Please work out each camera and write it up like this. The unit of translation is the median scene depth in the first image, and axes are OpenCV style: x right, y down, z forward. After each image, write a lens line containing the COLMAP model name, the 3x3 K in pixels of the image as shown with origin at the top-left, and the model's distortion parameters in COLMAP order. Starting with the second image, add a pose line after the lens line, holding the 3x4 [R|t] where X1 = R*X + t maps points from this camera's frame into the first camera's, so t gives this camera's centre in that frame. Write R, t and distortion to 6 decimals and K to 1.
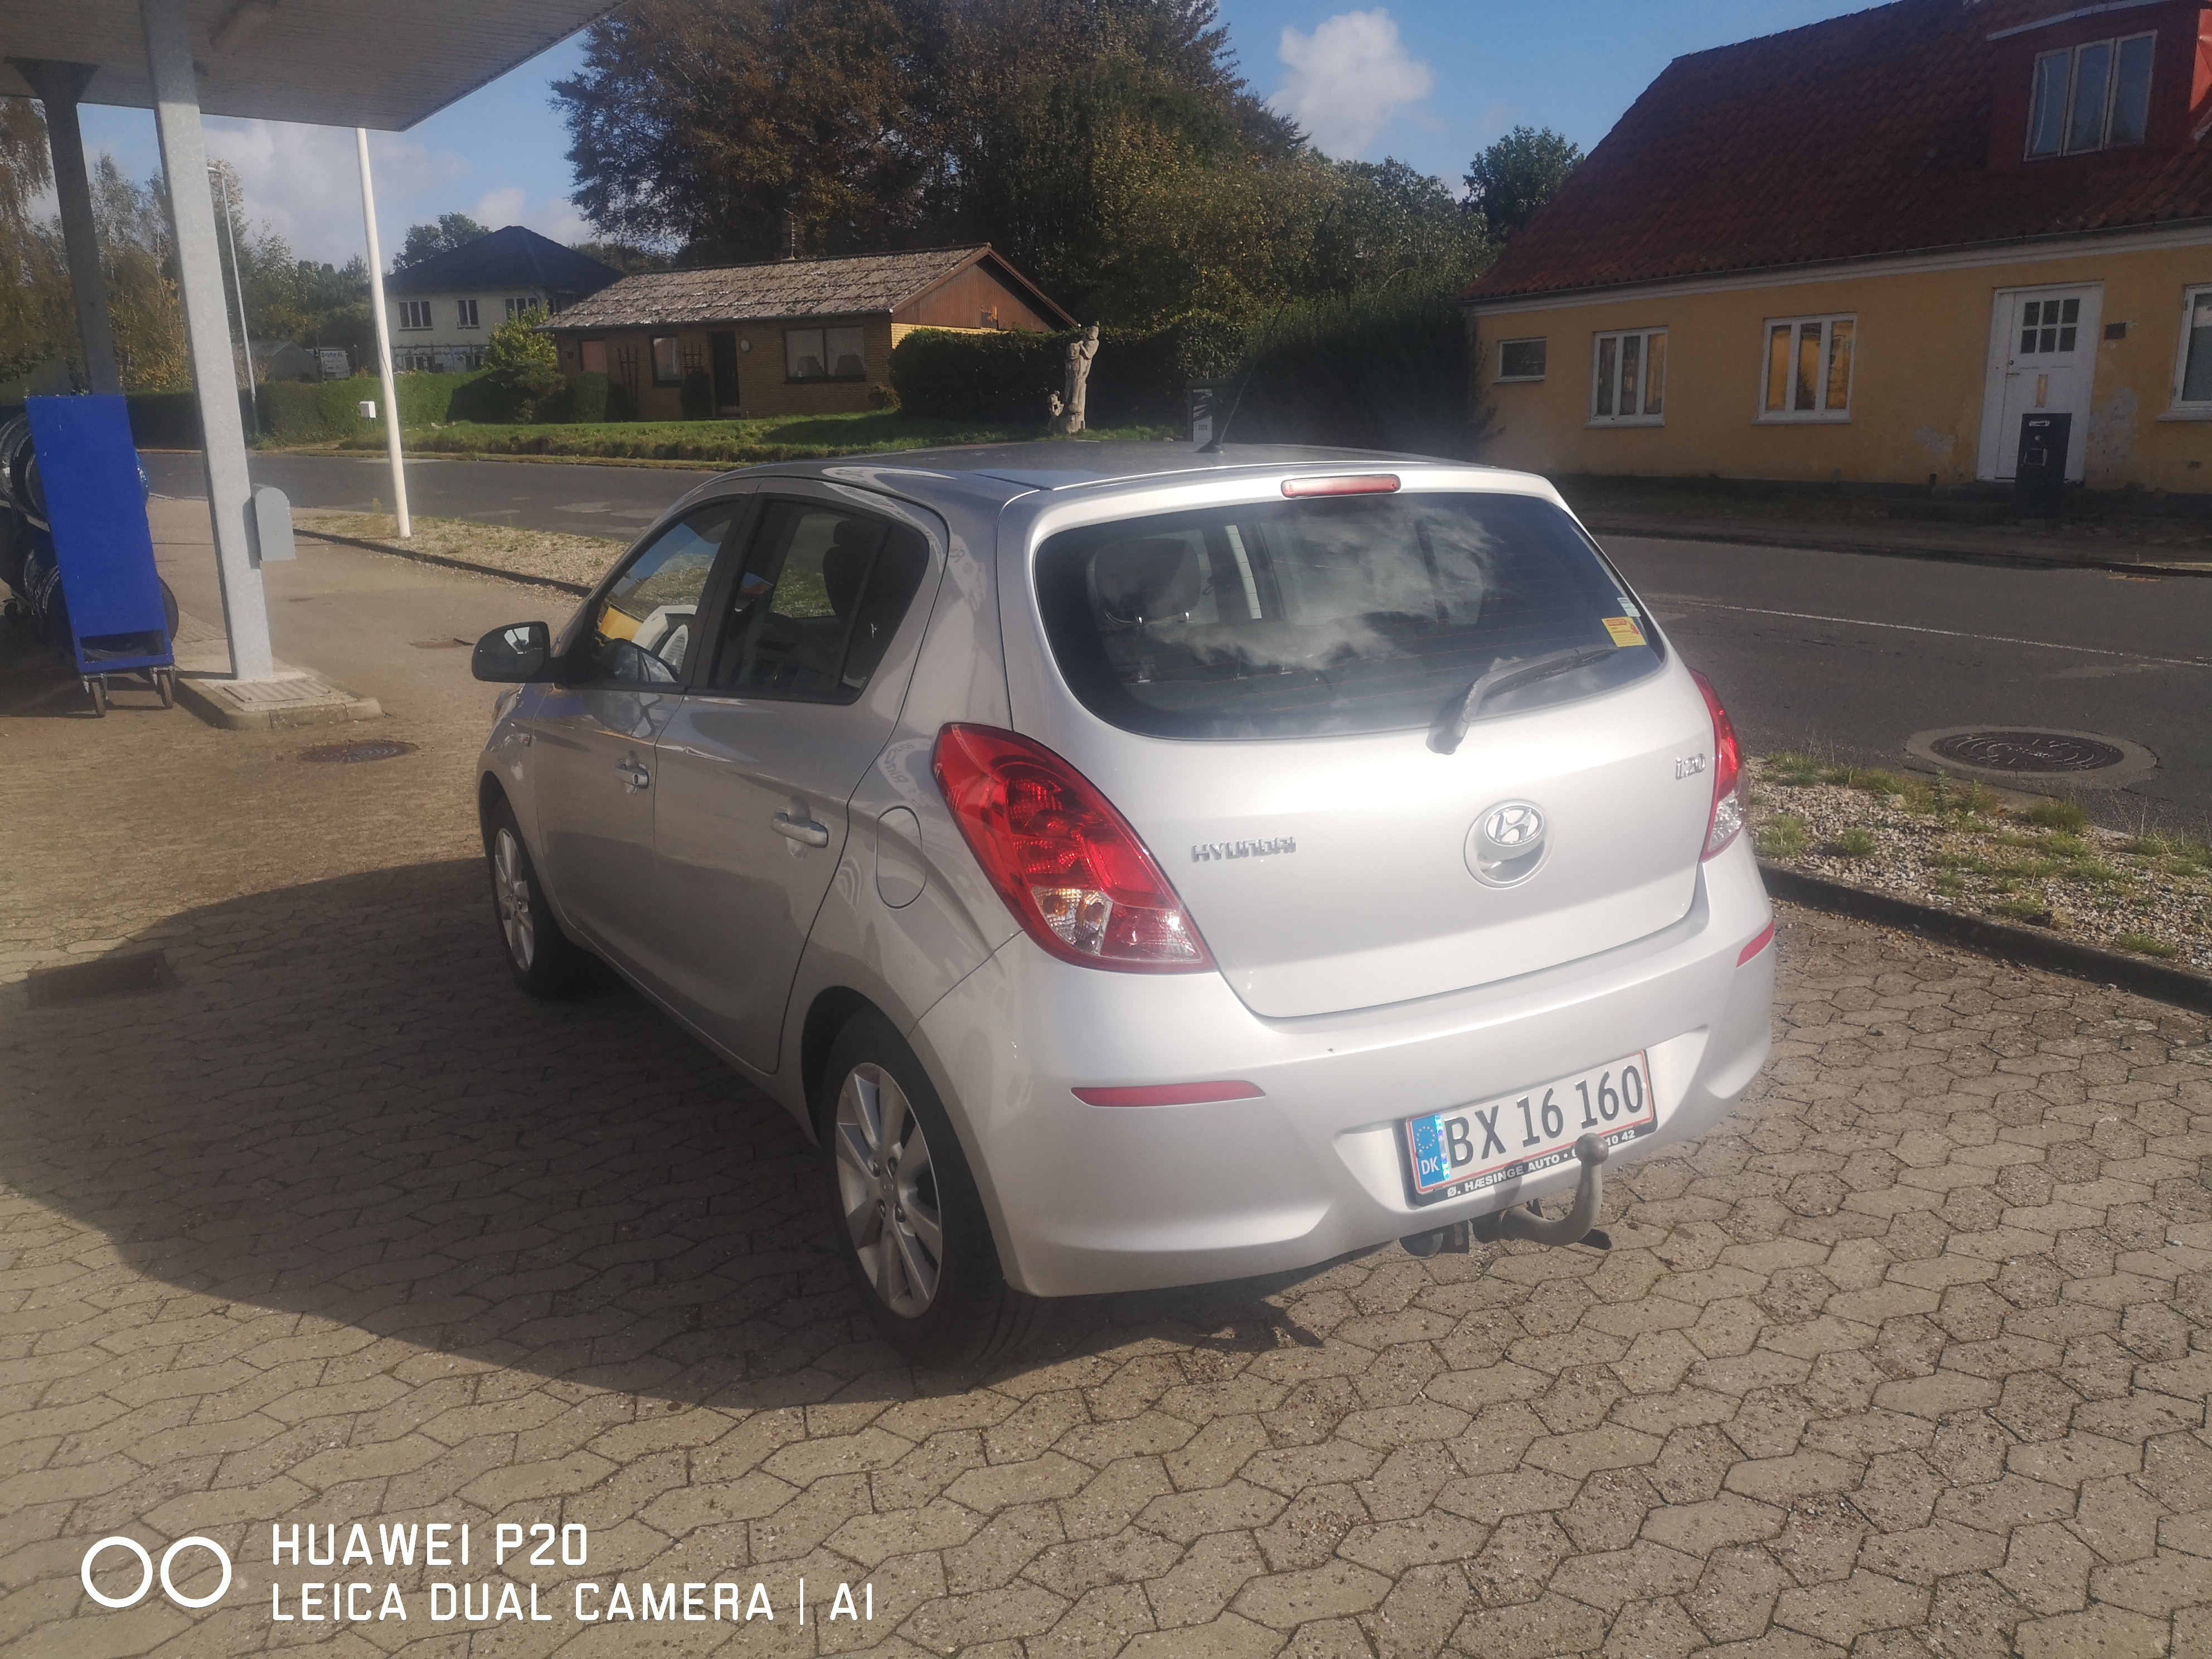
lens RADIAL K [[1736.6, 0, 1108.2], [0, 1736.6, 825.2], [0, 0, 1]] dist [0.038152, 0.003710]
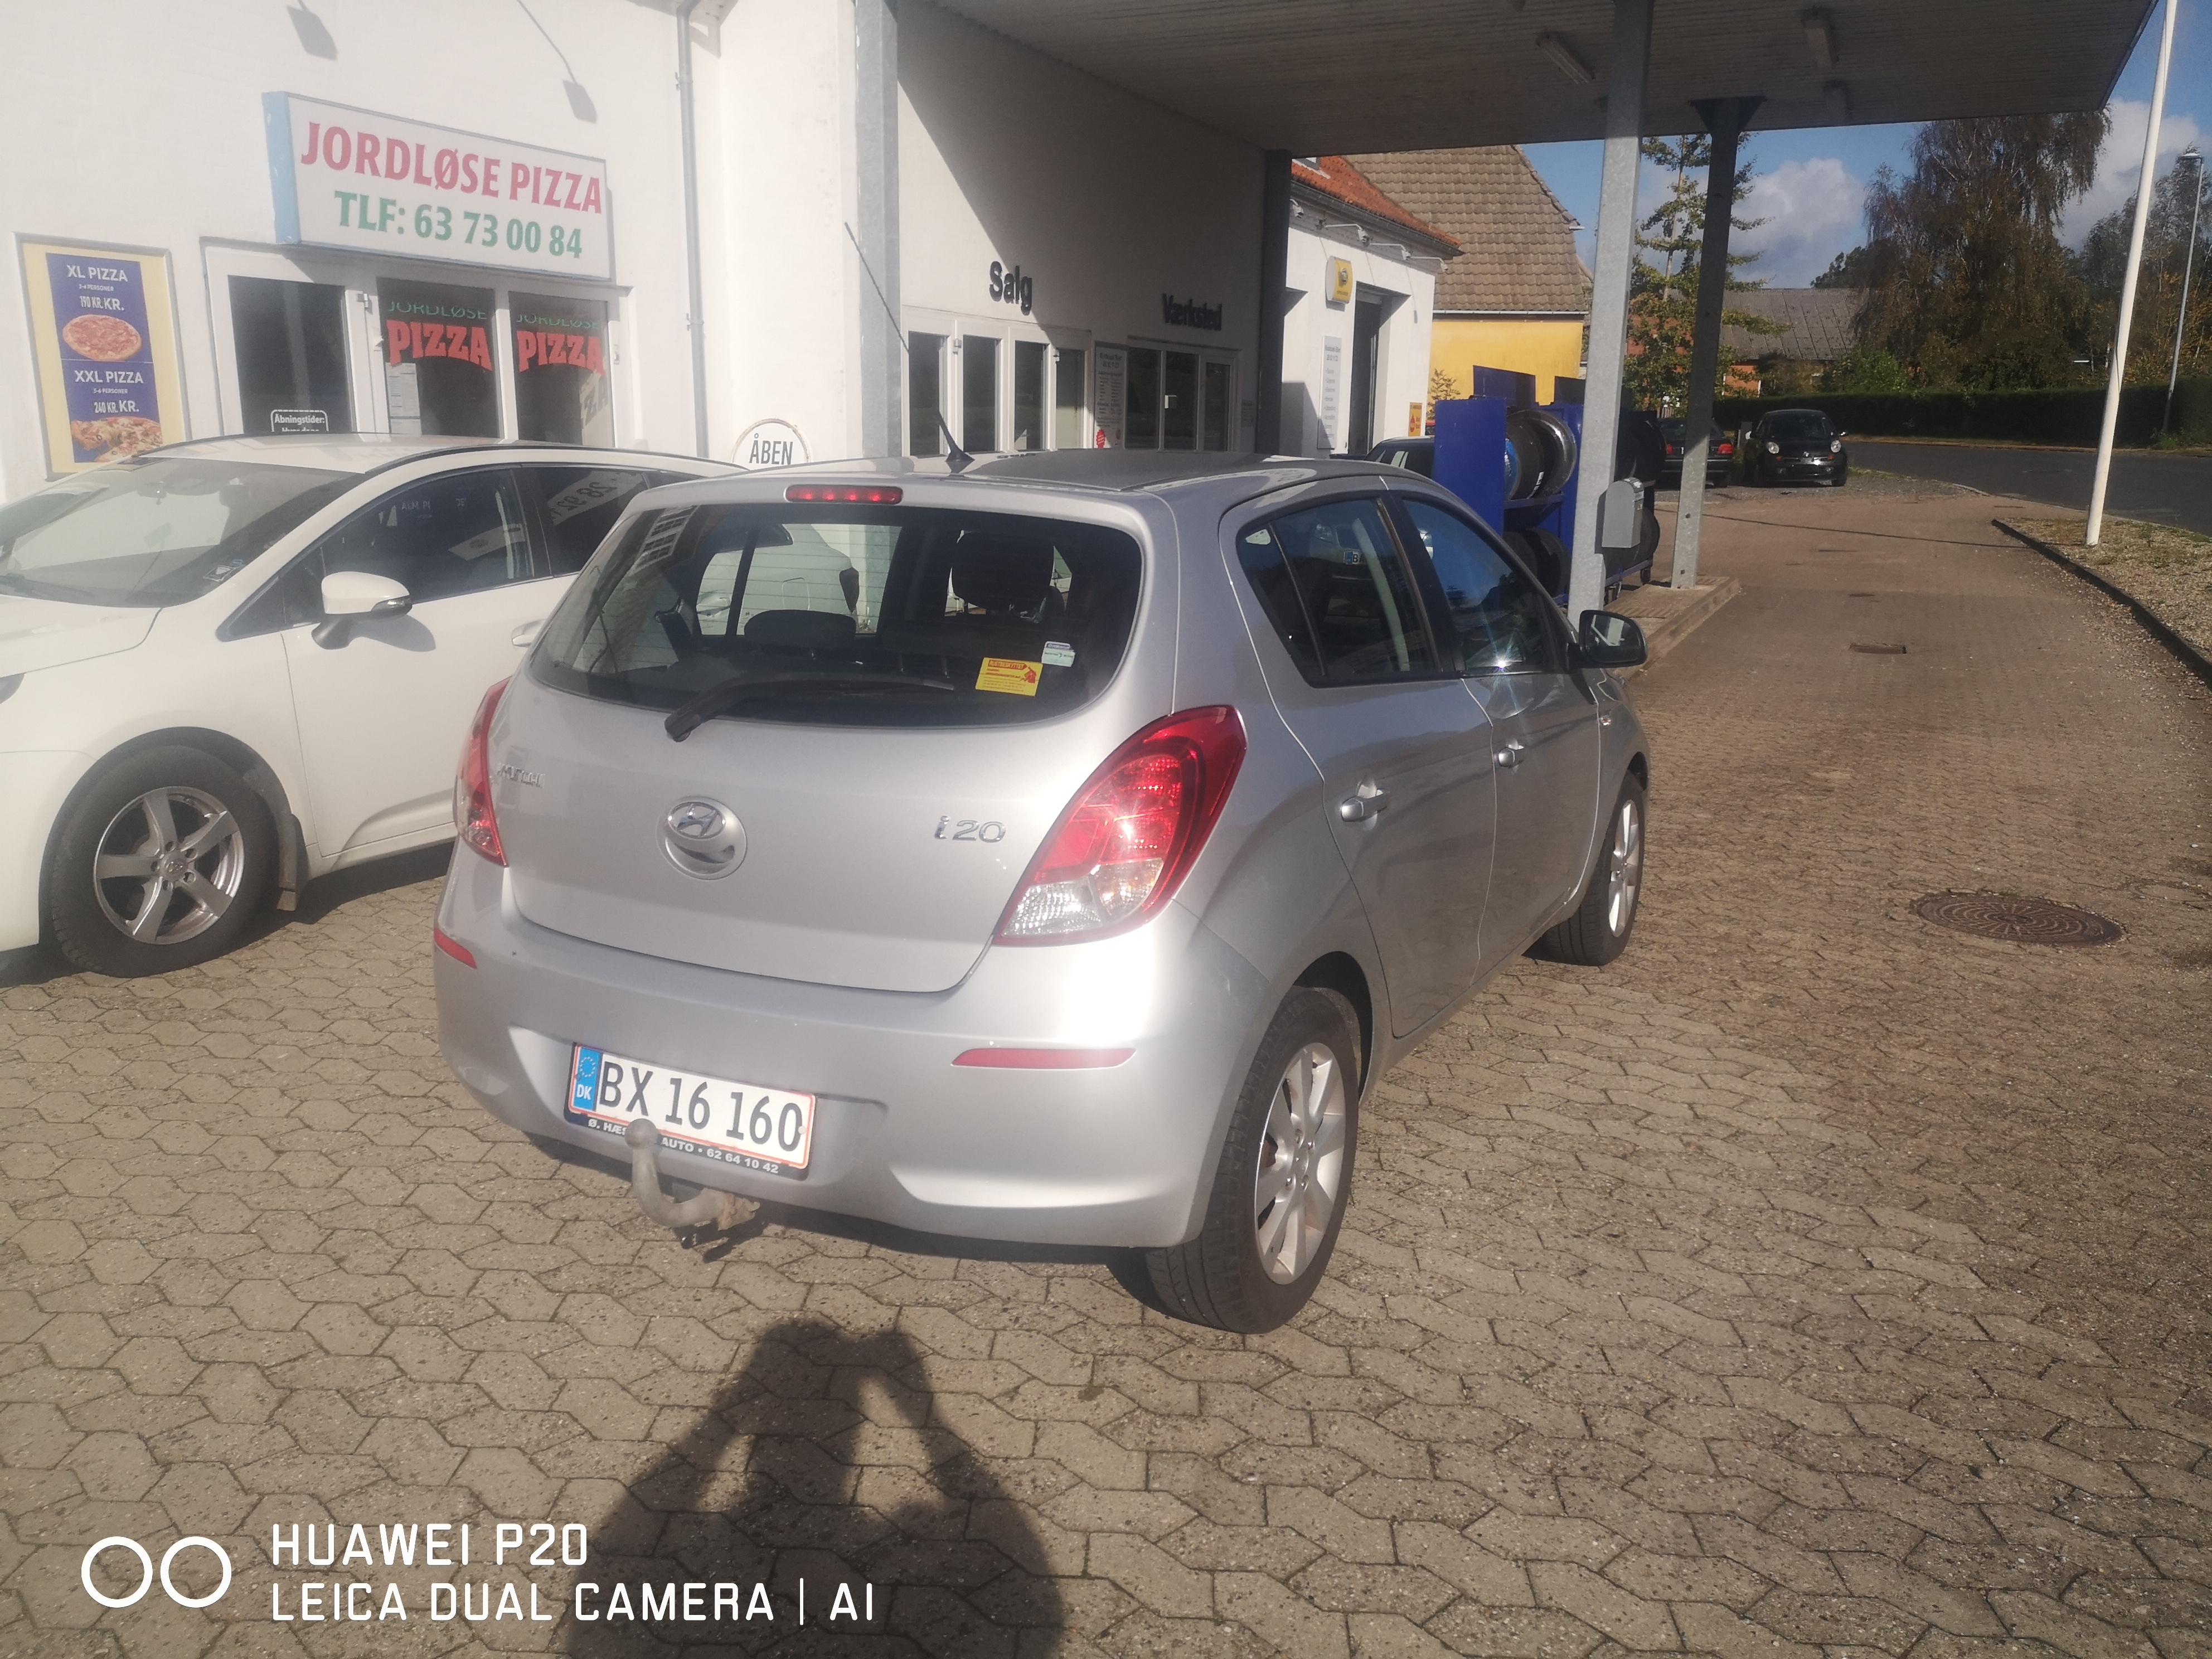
lens RADIAL K [[1736.6, 0, 1106.0], [0, 1736.6, 832.9], [0, 0, 1]] dist [0.038152, 0.003710]
pose [[0.486840, 0.213711, -0.846944, 1.188839], [-0.208465, 0.970017, 0.124936, -0.168073], [0.848251, 0.115734, 0.516794, 0.636365]]
